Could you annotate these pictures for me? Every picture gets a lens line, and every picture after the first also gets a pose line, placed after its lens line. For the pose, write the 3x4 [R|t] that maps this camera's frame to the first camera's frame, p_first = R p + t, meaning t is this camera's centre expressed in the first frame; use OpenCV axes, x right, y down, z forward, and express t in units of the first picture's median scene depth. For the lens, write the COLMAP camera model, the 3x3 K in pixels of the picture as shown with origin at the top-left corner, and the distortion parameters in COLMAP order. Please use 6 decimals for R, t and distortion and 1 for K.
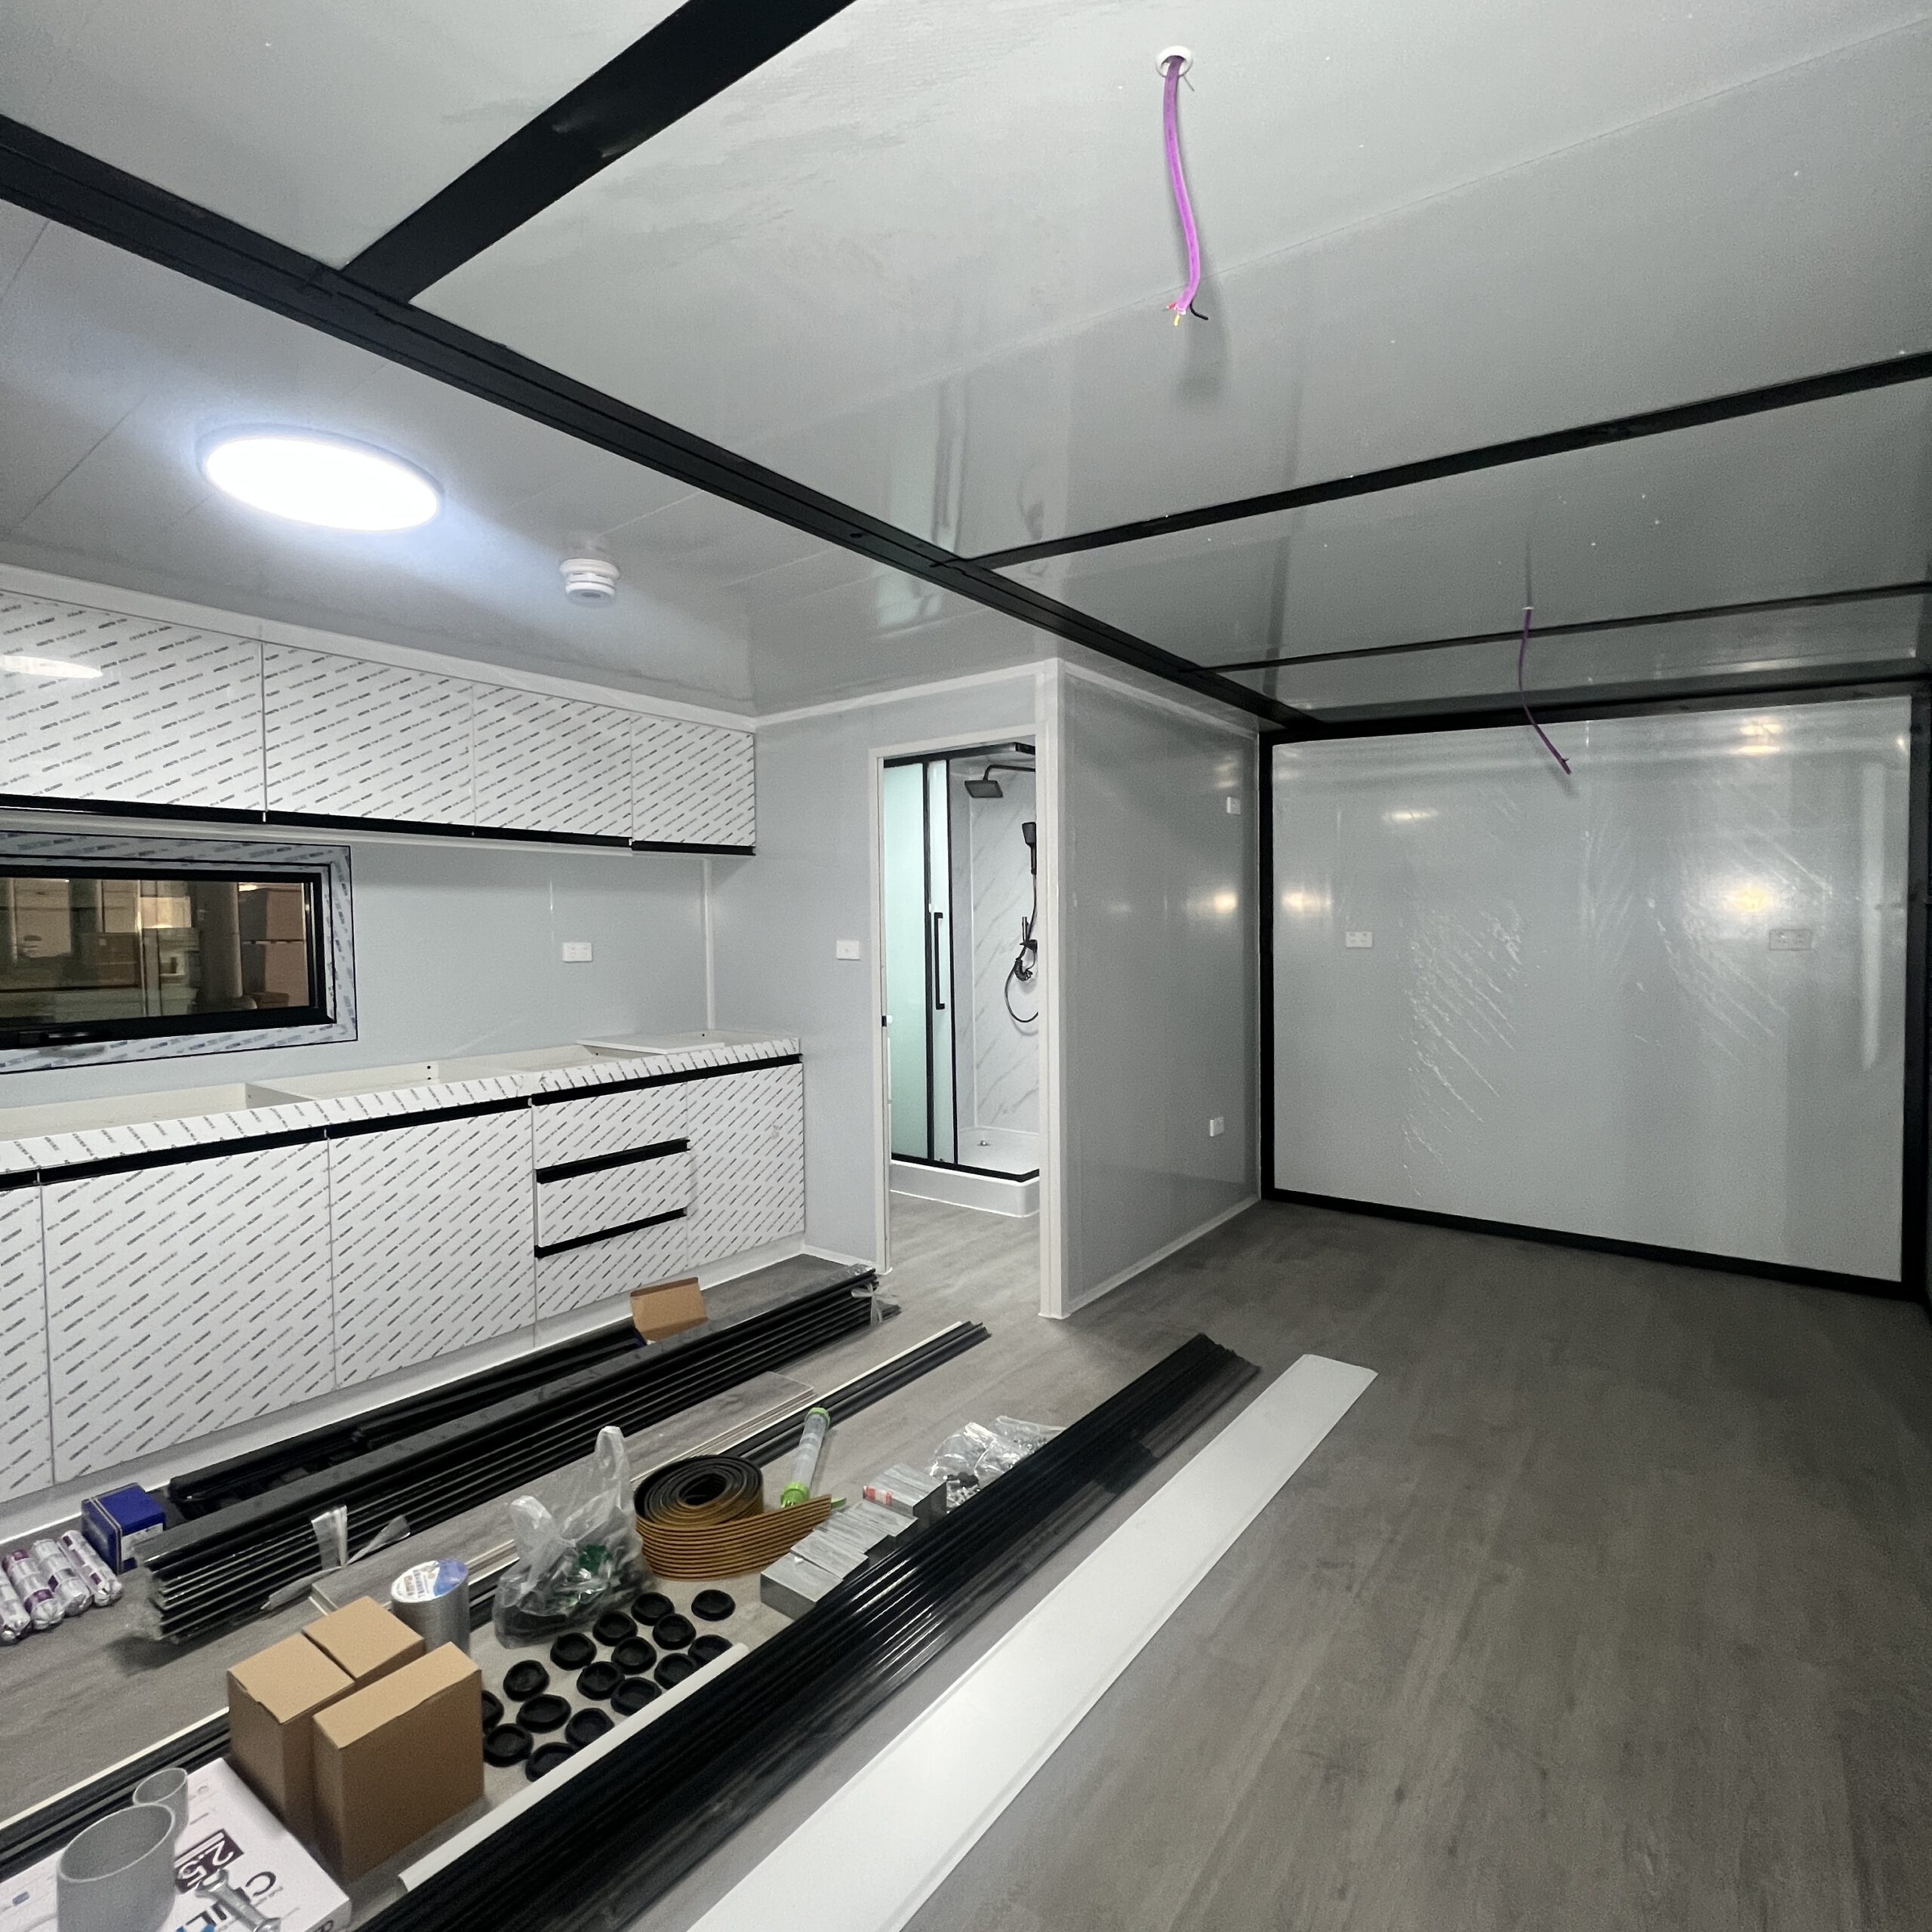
lens RADIAL K [[1026.9, 0, 966.9], [0, 1026.9, 970.0], [0, 0, 1]] dist [0.000033, 0.000826]
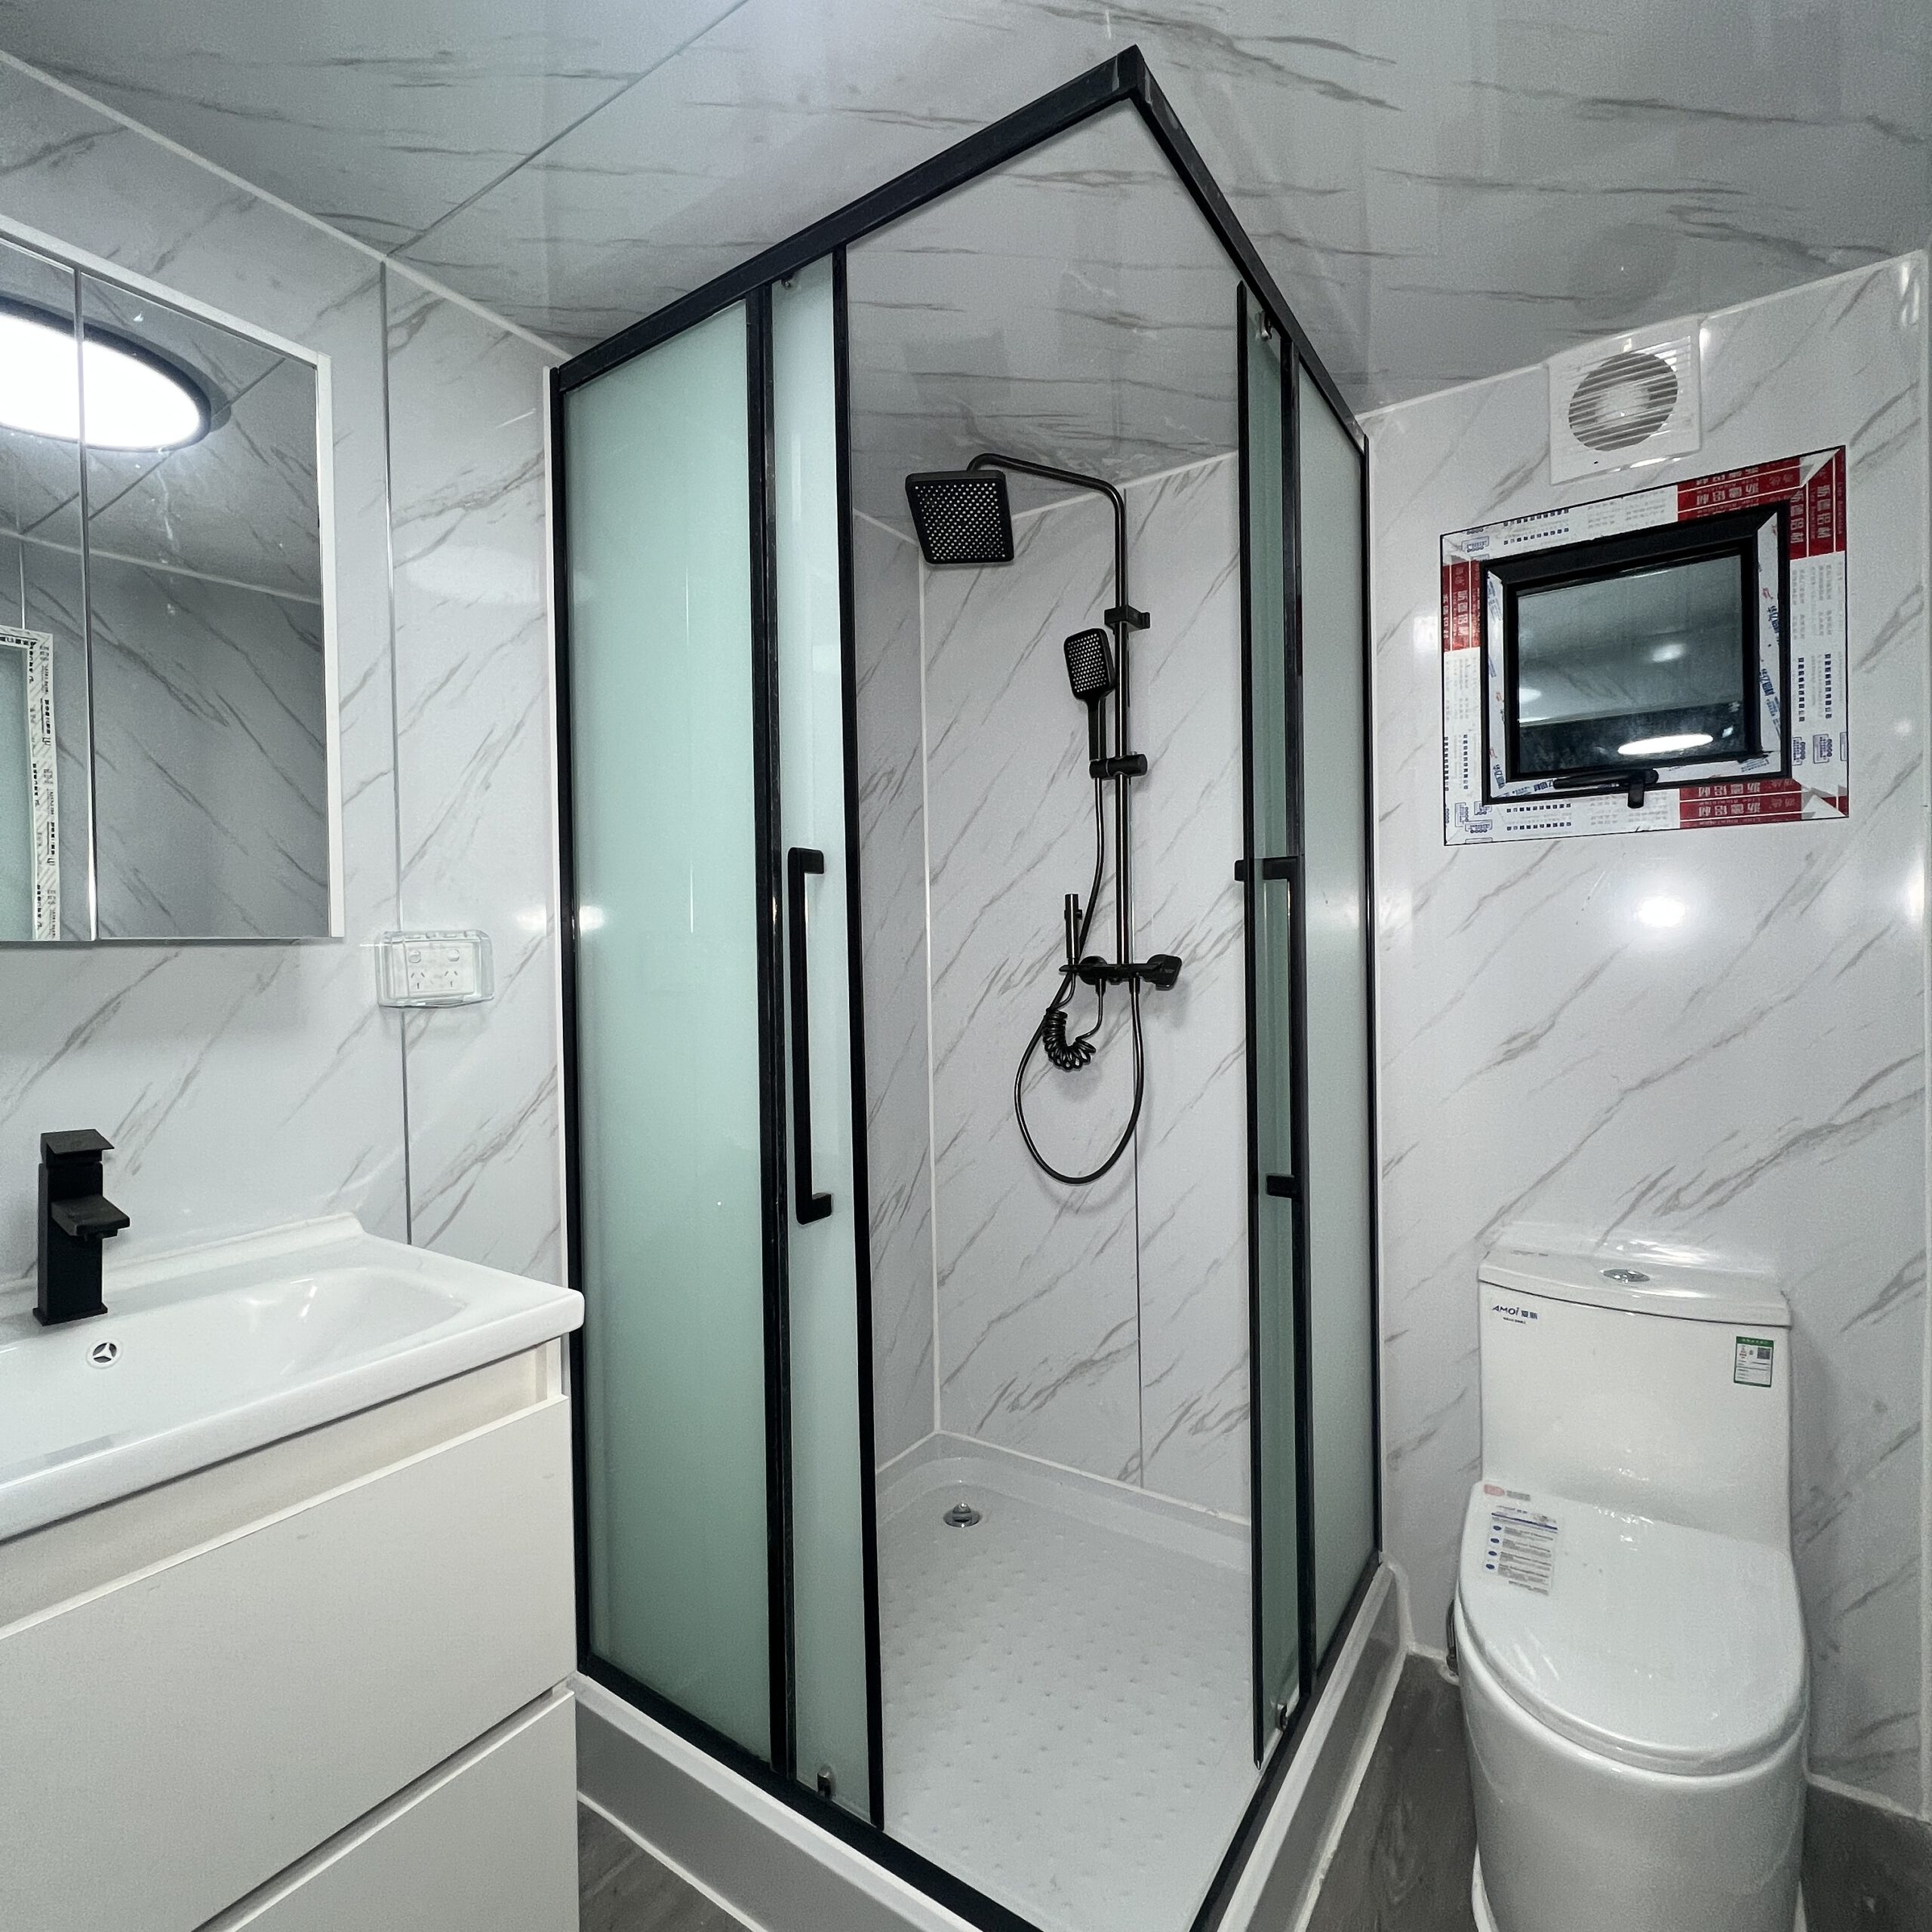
lens RADIAL K [[1026.9, 0, 966.5], [0, 1026.9, 967.8], [0, 0, 1]] dist [0.000033, 0.000826]
pose [[0.998669, -0.003803, 0.051429, -0.000529], [0.005141, 0.999651, -0.025905, -0.028633], [-0.051312, 0.026135, 0.998341, 1.121888]]
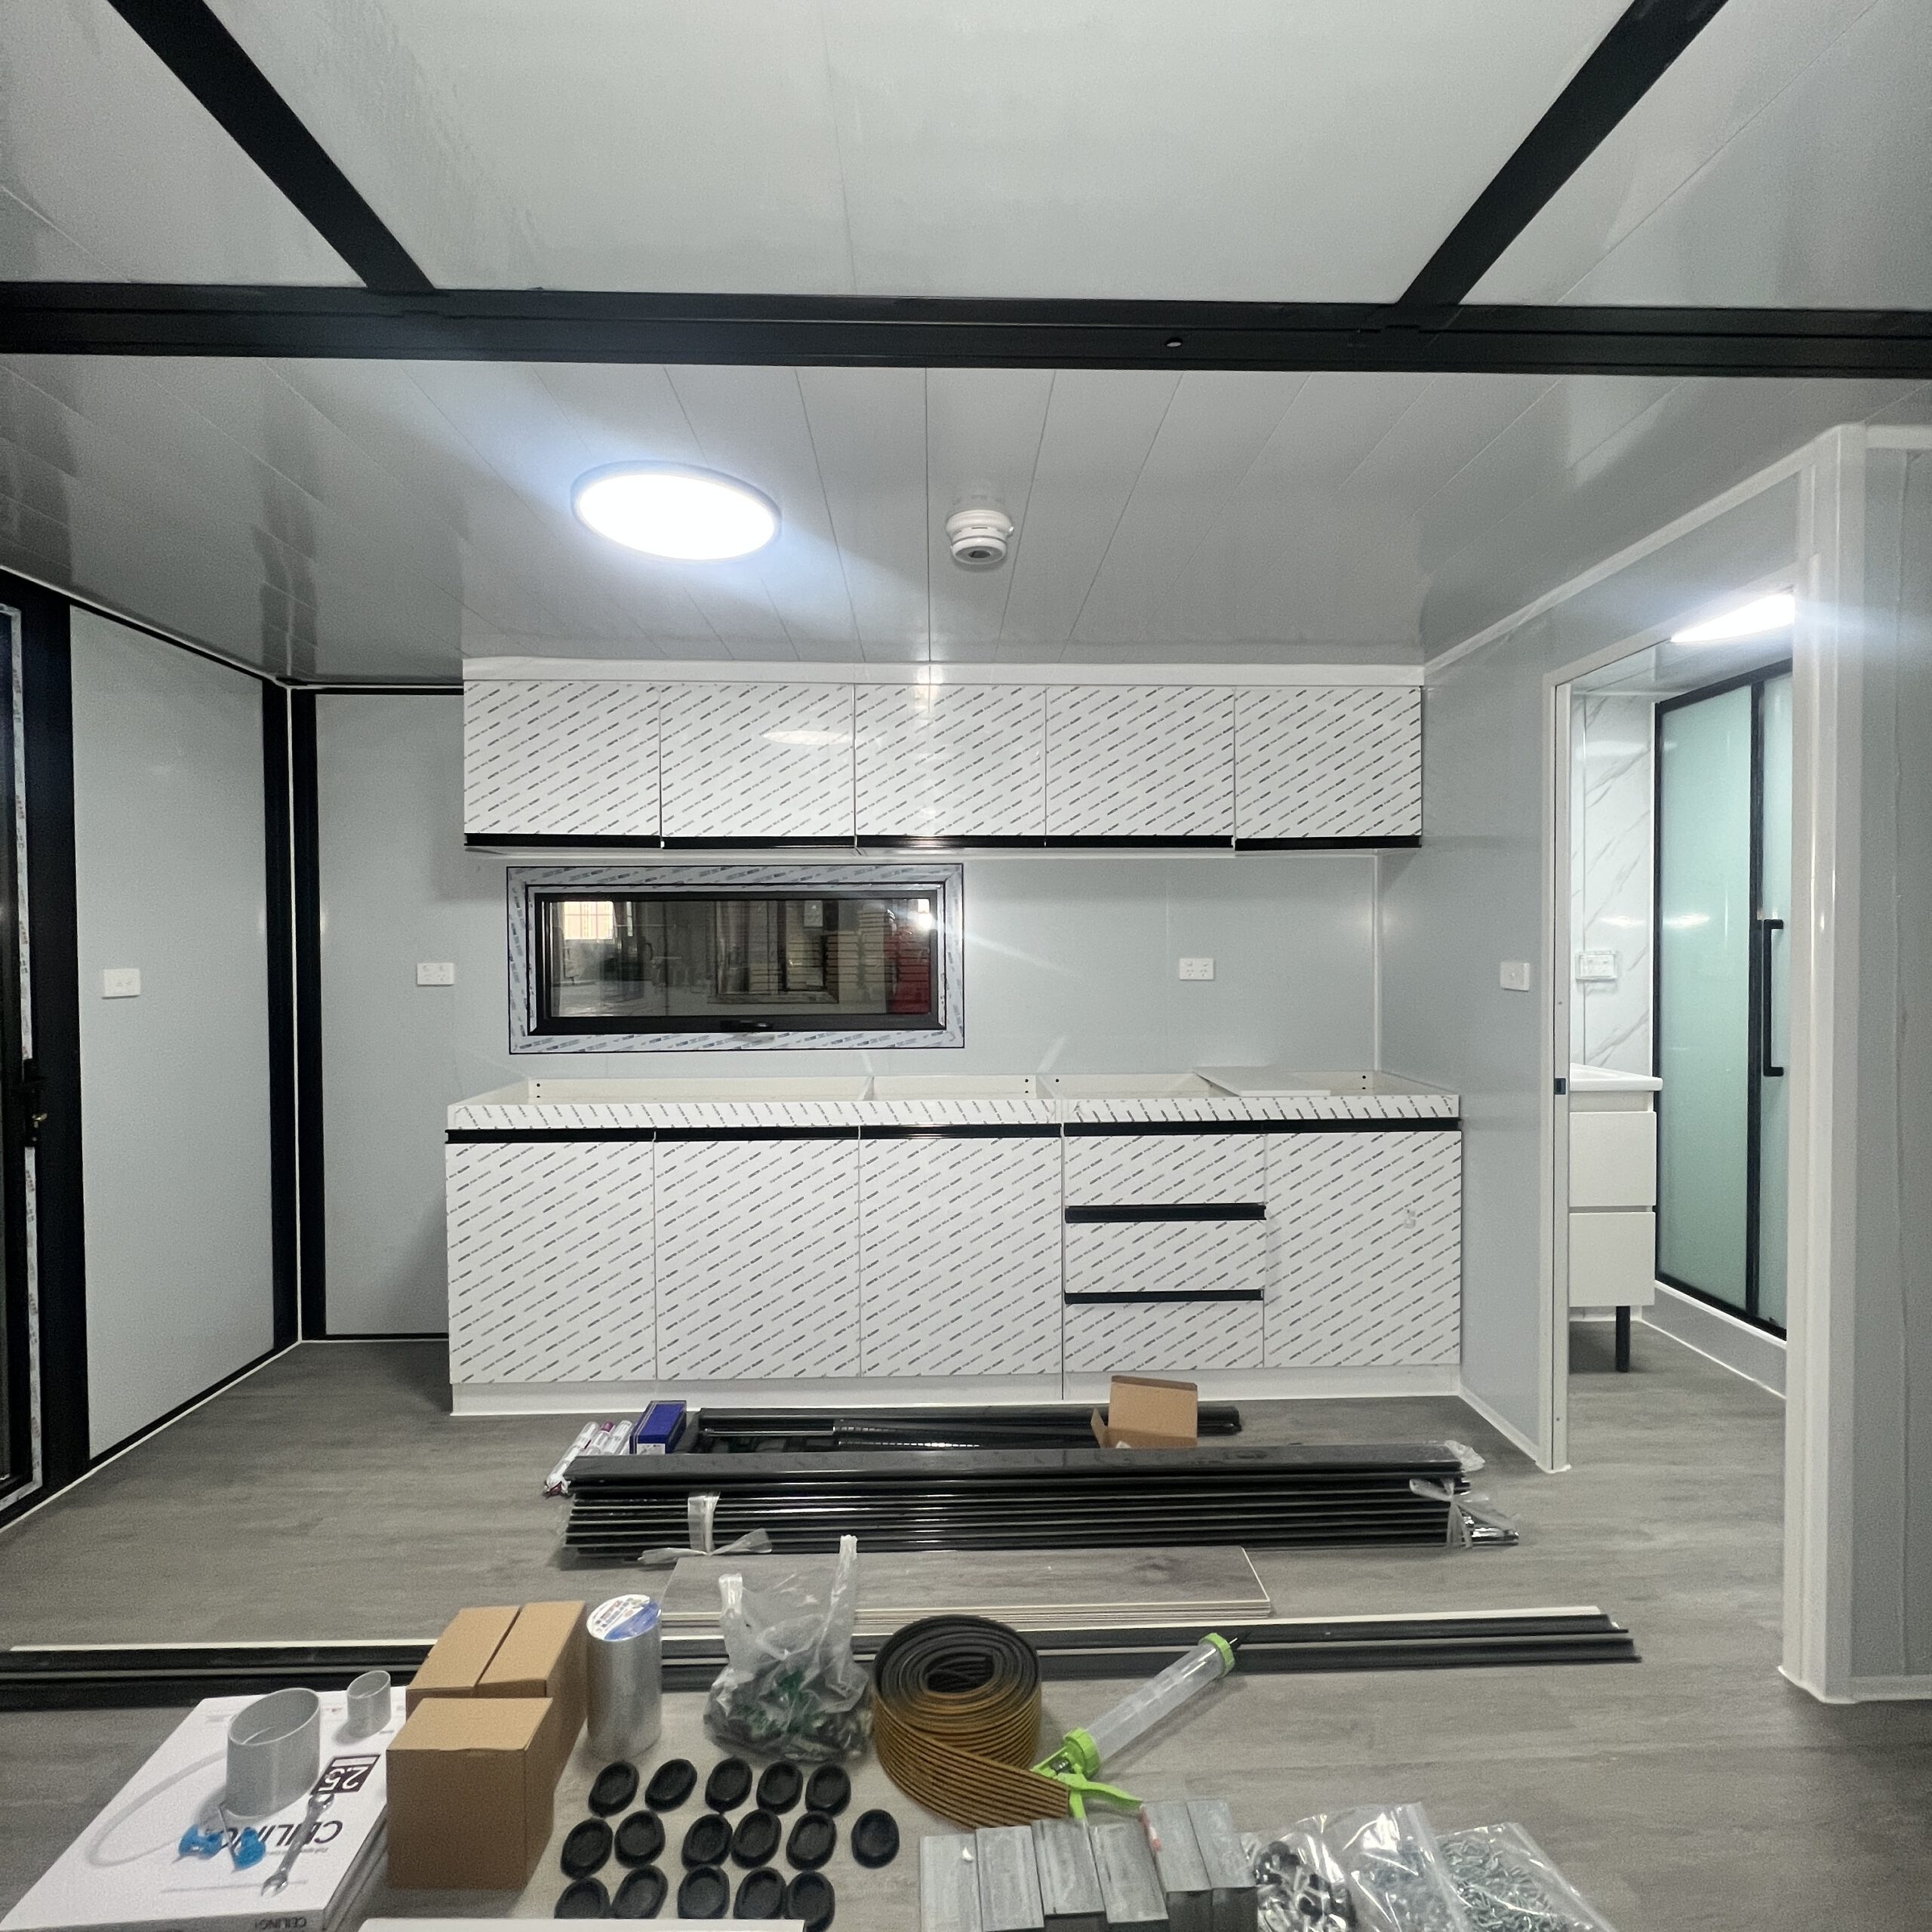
lens RADIAL K [[1026.9, 0, 963.3], [0, 1026.9, 964.8], [0, 0, 1]] dist [0.000033, 0.000826]
pose [[0.625290, 0.021224, -0.780104, 0.230732], [-0.036582, 0.999328, -0.002134, -0.014647], [0.779535, 0.029872, 0.625646, 0.349817]]
